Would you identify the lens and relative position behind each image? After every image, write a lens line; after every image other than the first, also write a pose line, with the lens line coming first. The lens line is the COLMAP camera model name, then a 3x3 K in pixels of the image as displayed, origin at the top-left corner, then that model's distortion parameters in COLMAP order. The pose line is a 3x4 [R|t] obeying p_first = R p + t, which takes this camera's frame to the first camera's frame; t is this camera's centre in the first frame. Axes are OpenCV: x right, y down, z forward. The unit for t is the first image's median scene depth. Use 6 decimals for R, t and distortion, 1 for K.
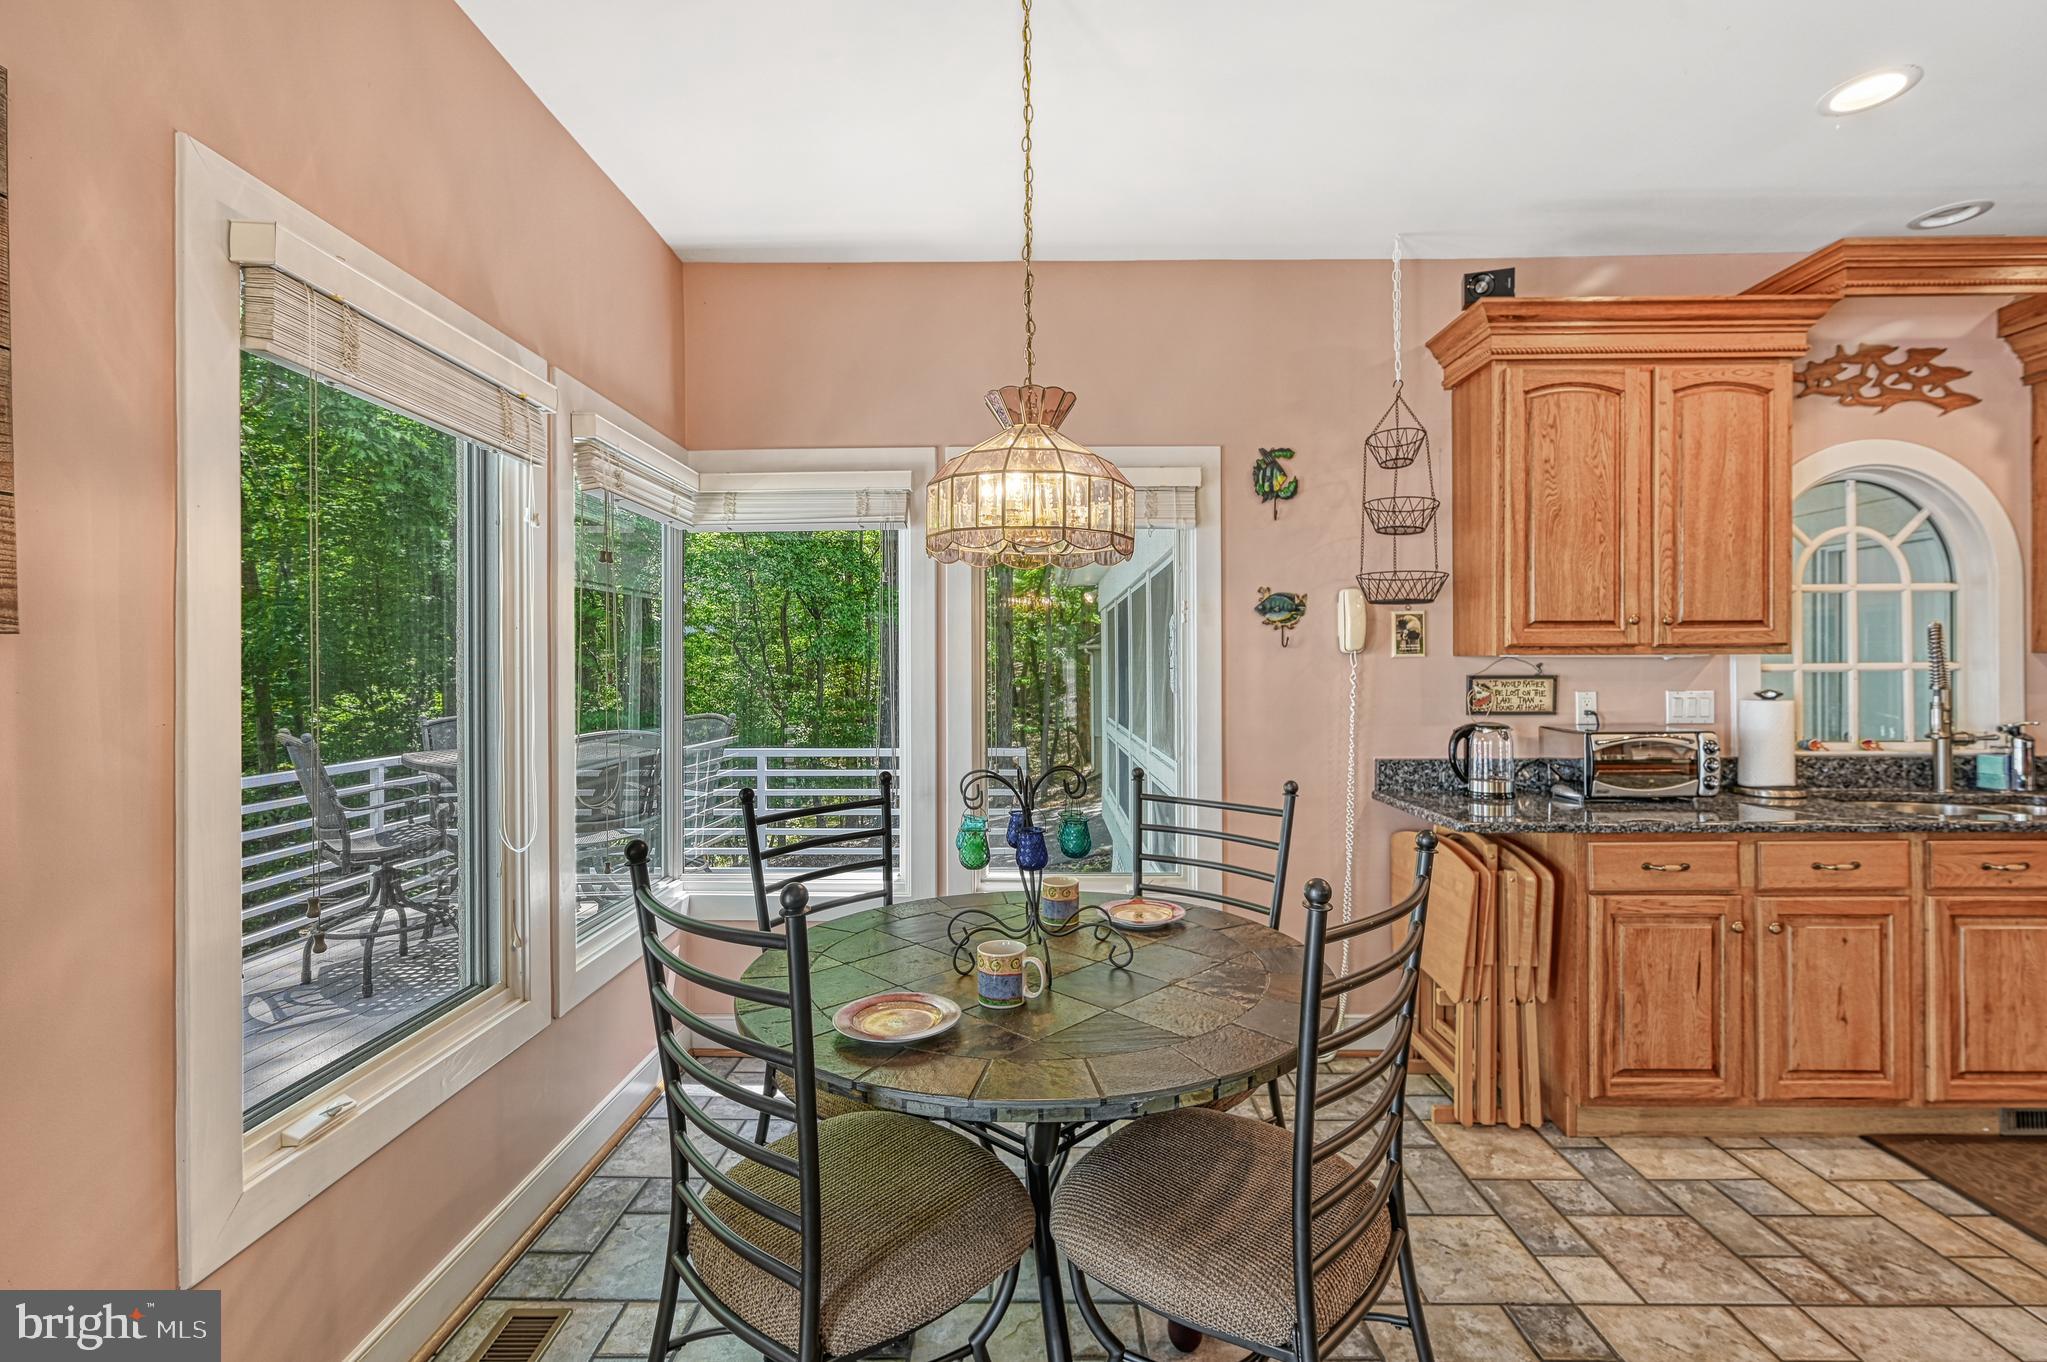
lens RADIAL K [[896.1, 0, 1031.0], [0, 896.1, 666.9], [0, 0, 1]] dist [0.000095, 0.000486]
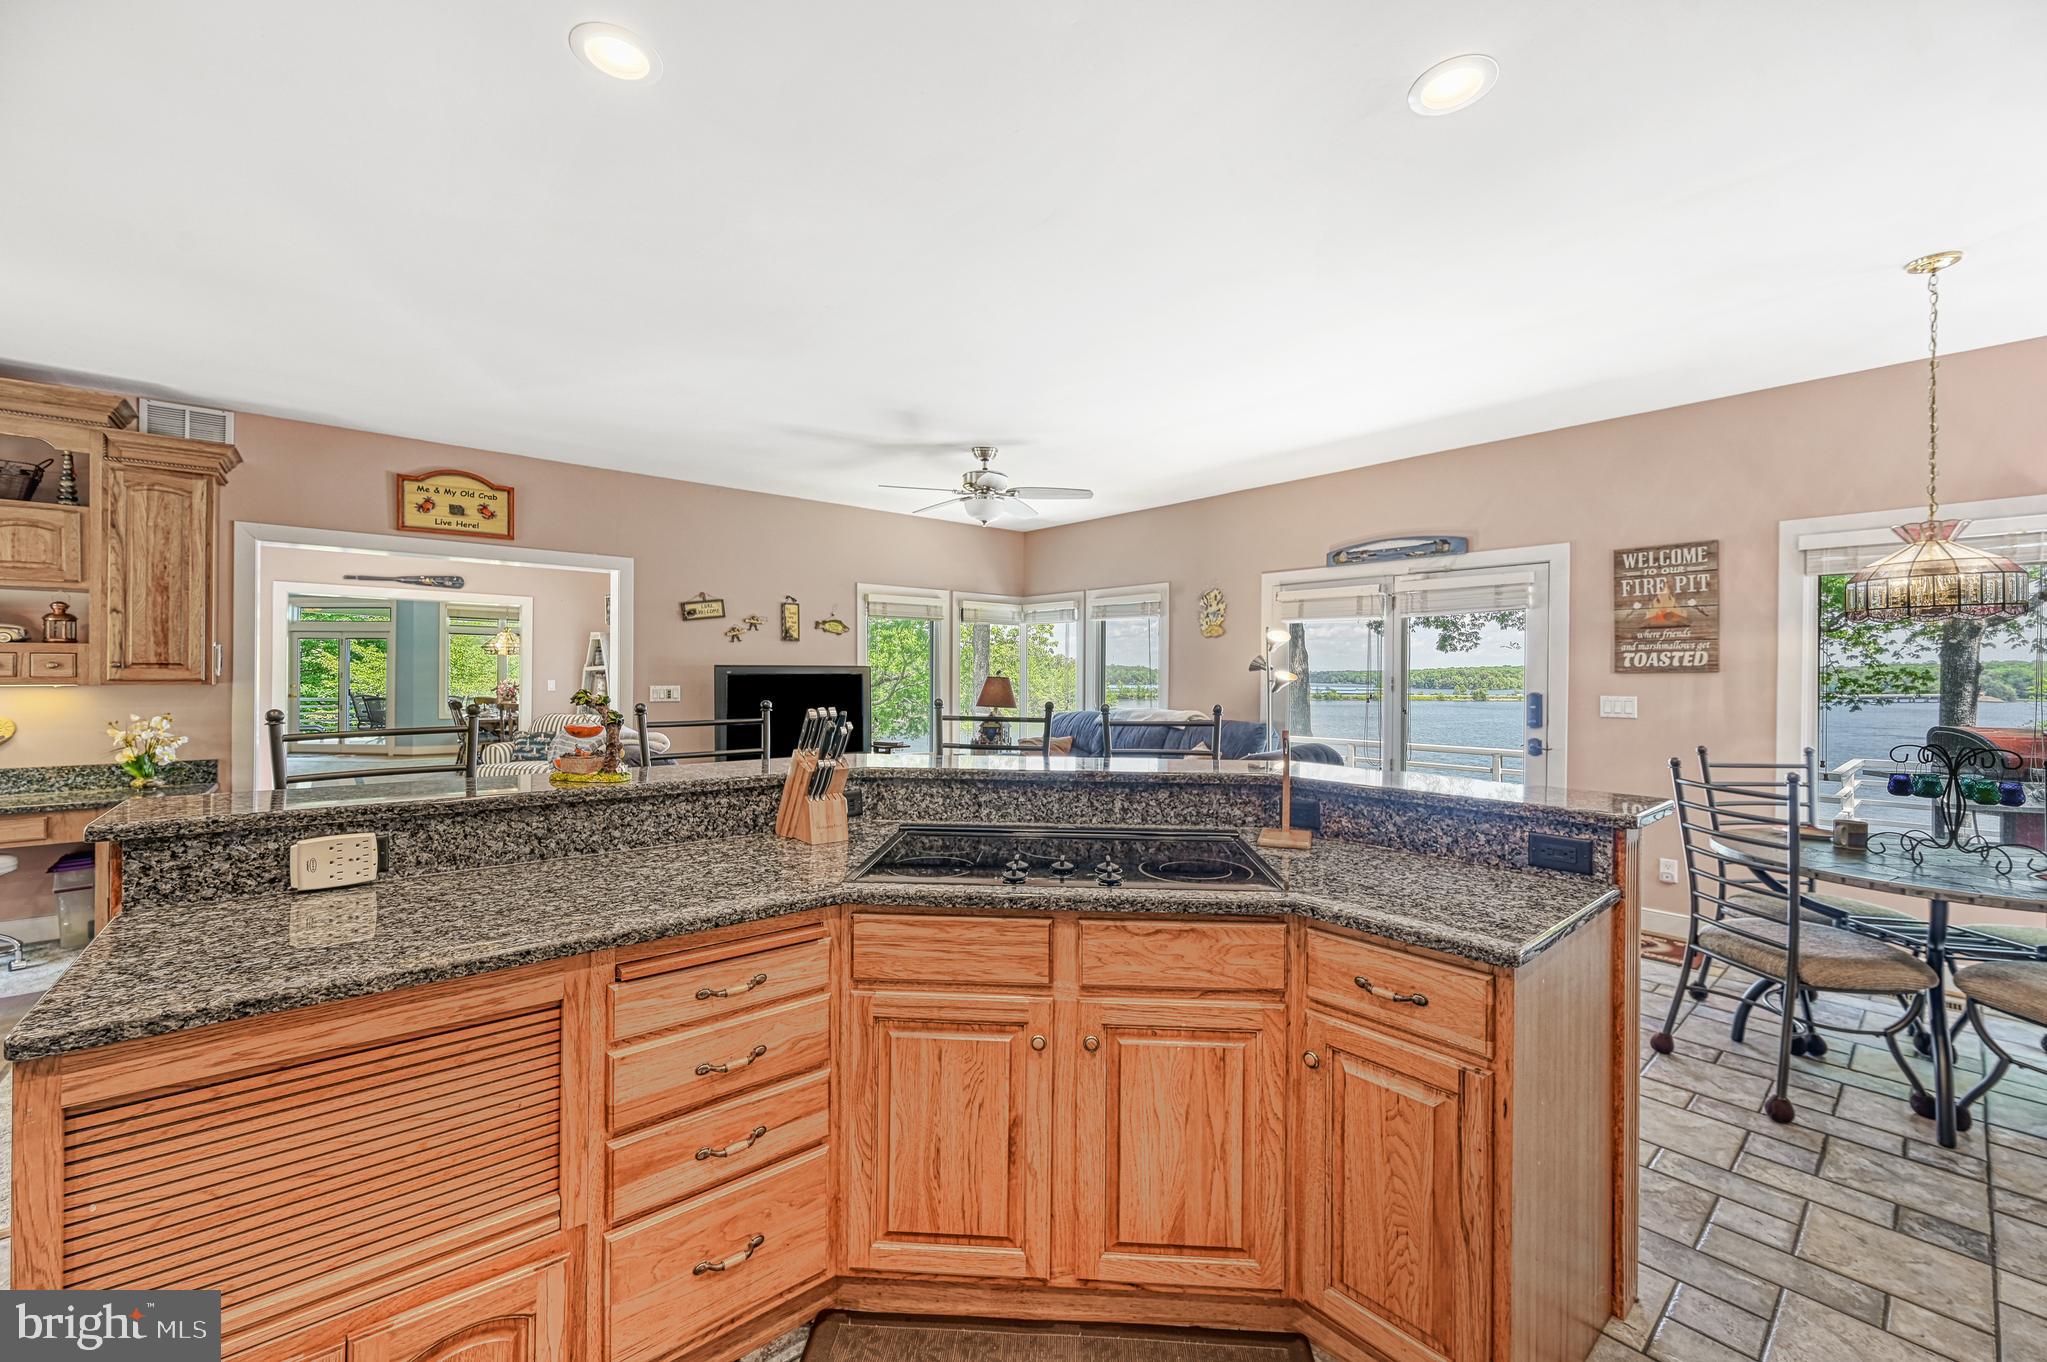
lens RADIAL K [[809.3, 0, 1024.5], [0, 809.3, 674.2], [0, 0, 1]] dist [-0.003518, 0.001225]
pose [[-0.756983, -0.000059, -0.653434, 1.464958], [-0.003382, 0.999987, 0.003828, -0.009524], [0.653426, 0.005107, -0.756973, 0.660431]]
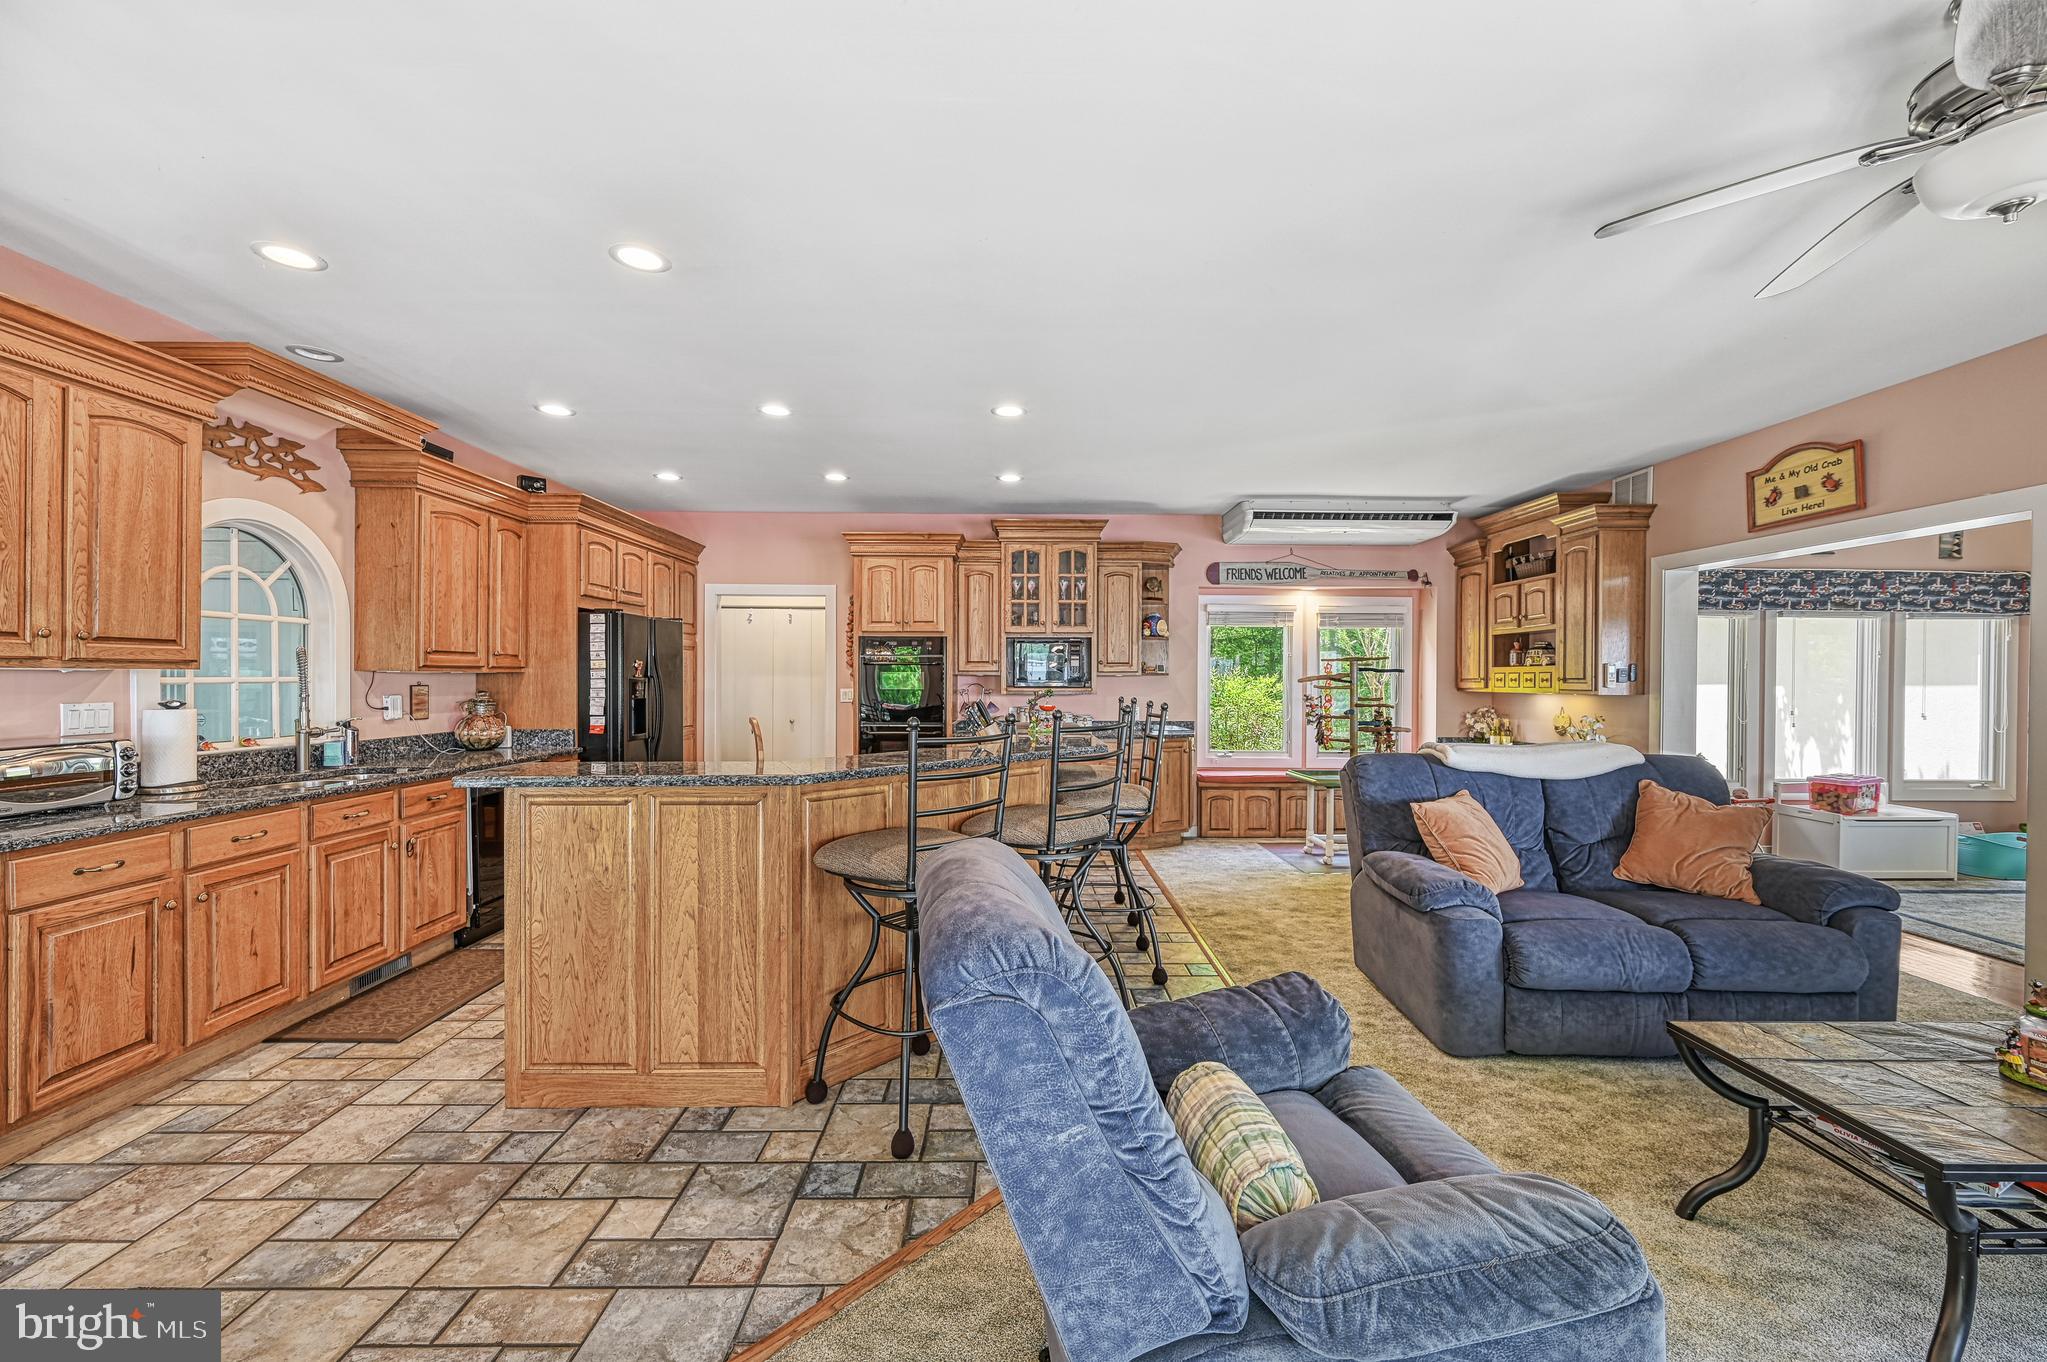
lens RADIAL K [[809.3, 0, 1024.0], [0, 809.3, 681.1], [0, 0, 1]] dist [-0.003518, 0.001225]
pose [[-0.019701, 0.000485, 0.999806, -0.244357], [-0.005458, 0.999985, -0.000593, -0.004163], [-0.999791, -0.005469, -0.019698, -0.071411]]
